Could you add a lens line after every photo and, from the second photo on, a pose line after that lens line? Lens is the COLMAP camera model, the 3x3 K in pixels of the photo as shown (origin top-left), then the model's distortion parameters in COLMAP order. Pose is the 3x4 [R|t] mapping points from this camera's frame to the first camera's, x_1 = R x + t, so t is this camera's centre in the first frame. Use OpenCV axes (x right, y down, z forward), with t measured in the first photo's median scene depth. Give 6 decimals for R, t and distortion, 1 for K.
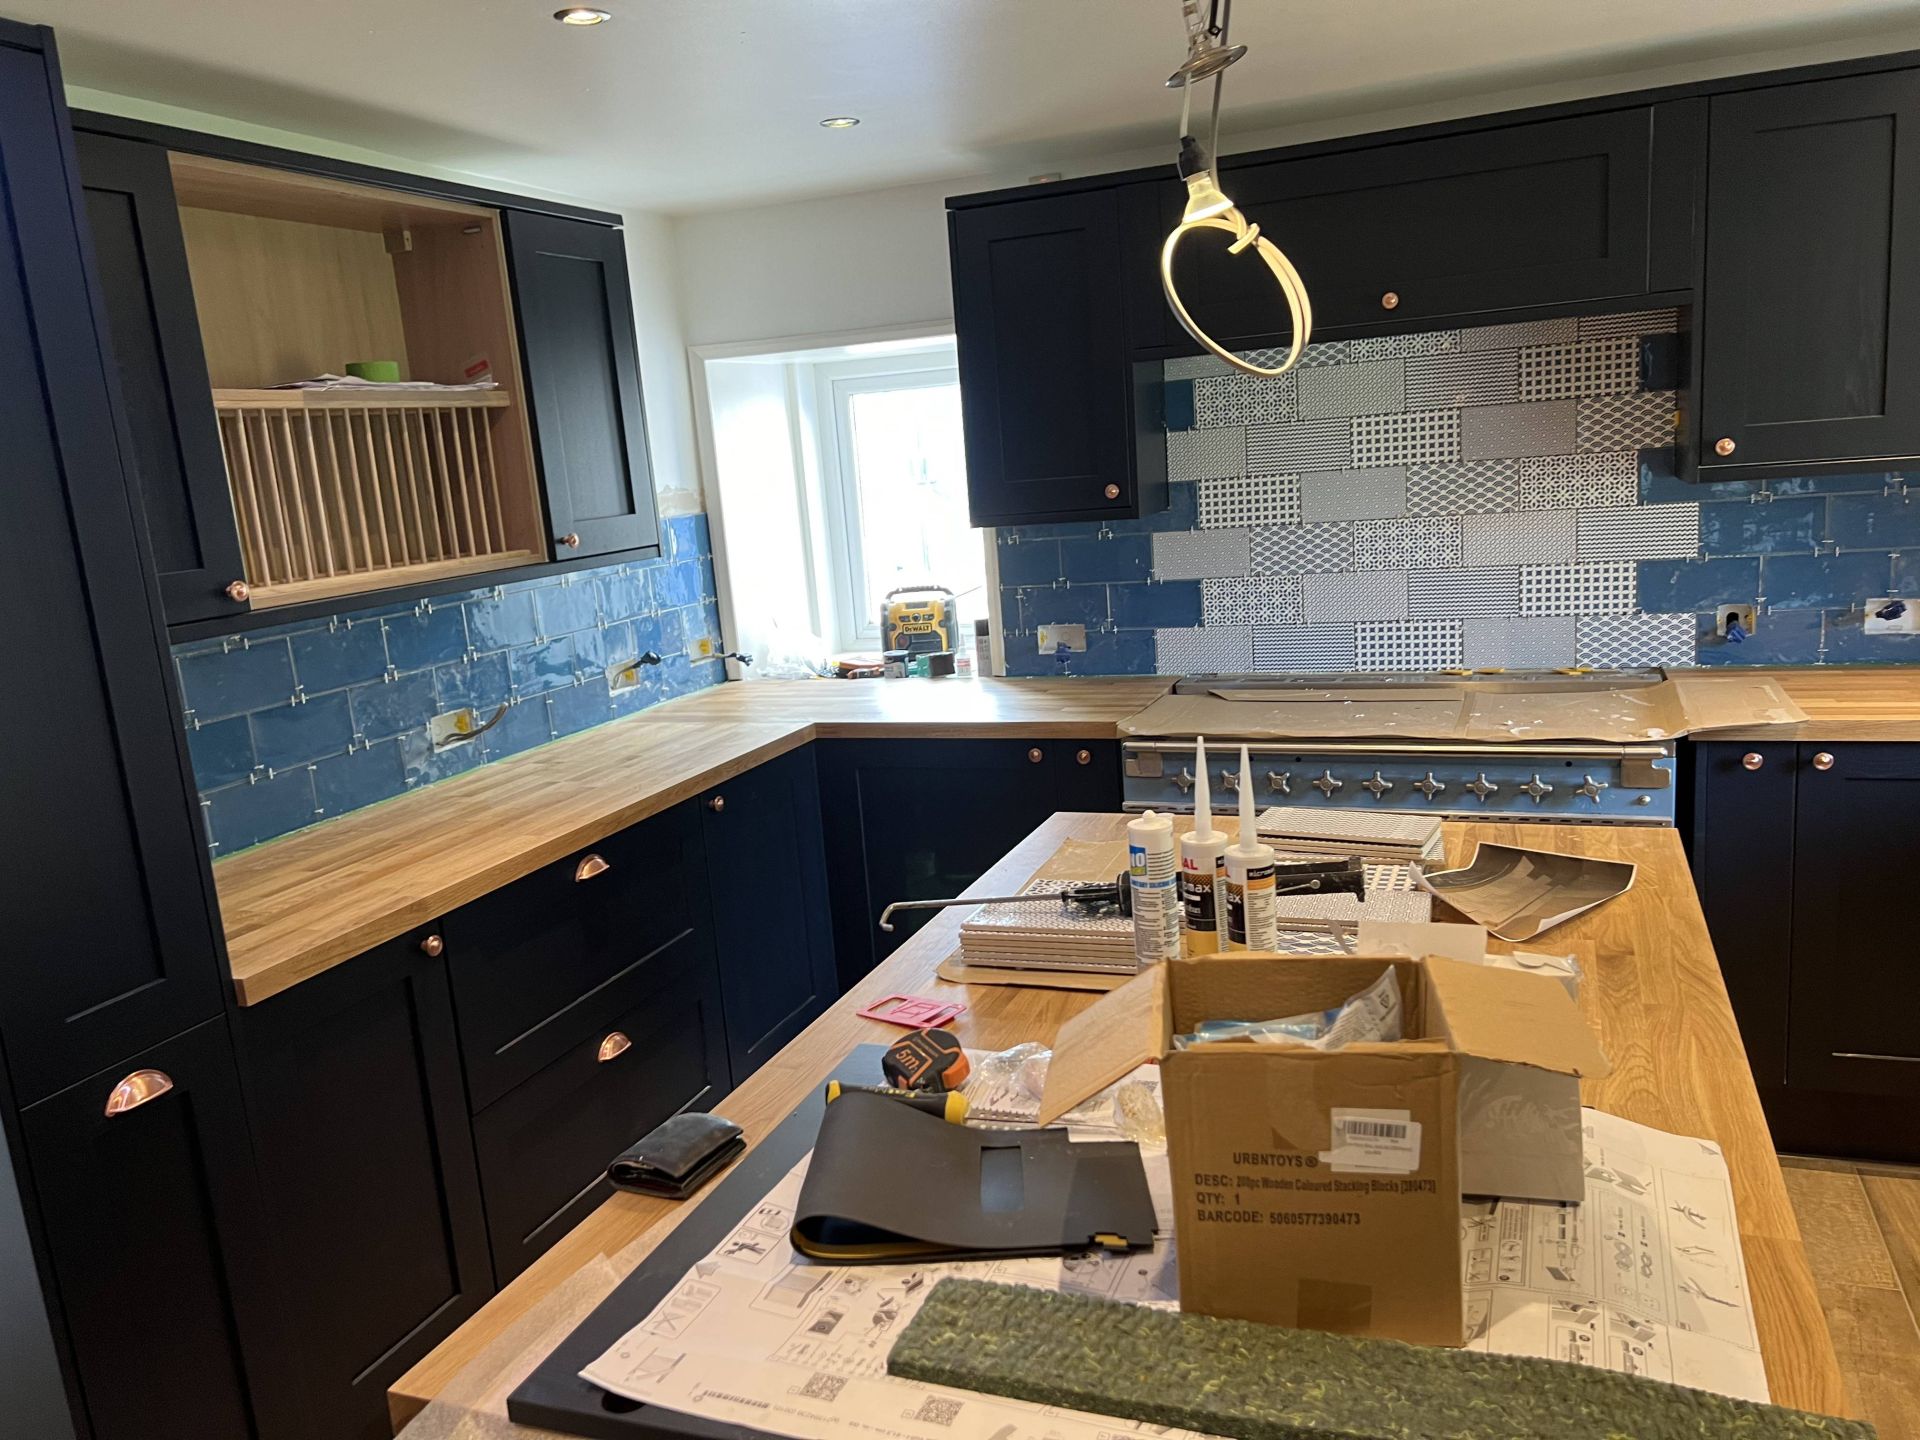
lens RADIAL K [[1441.8, 0, 960.0], [0, 1441.8, 720.0], [0, 0, 1]] dist [0.008907, -0.003813]
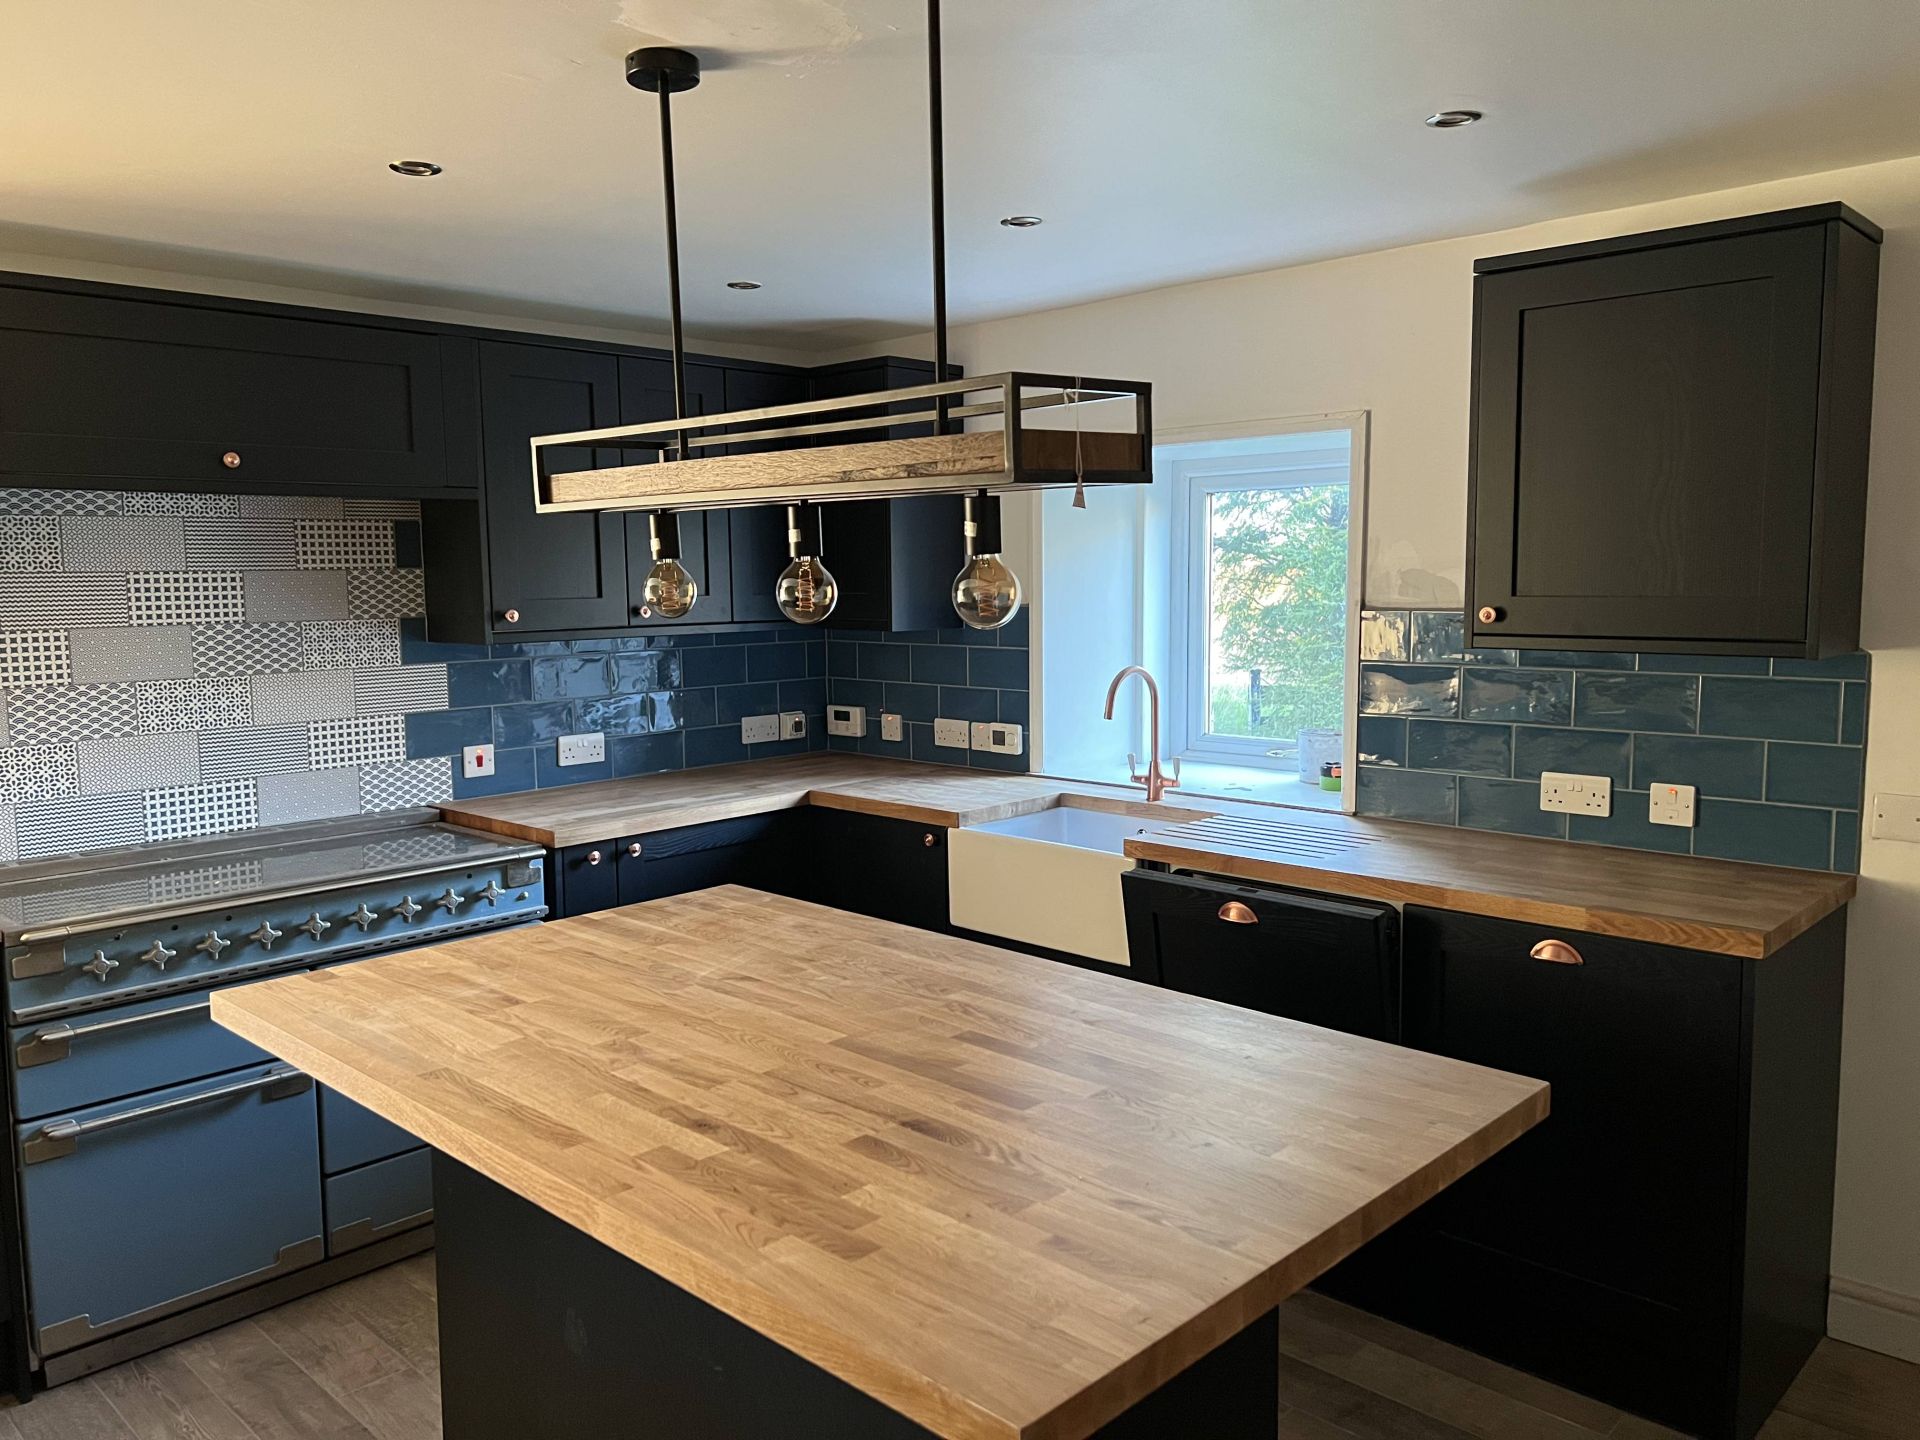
lens RADIAL K [[1433.0, 0, 957.4], [0, 1433.0, 686.0], [0, 0, 1]] dist [0.063584, -0.067282]
pose [[0.377776, -0.003315, 0.925891, -0.402549], [0.154879, 0.986130, -0.059662, 0.003264], [-0.912852, 0.165940, 0.373049, 0.166640]]
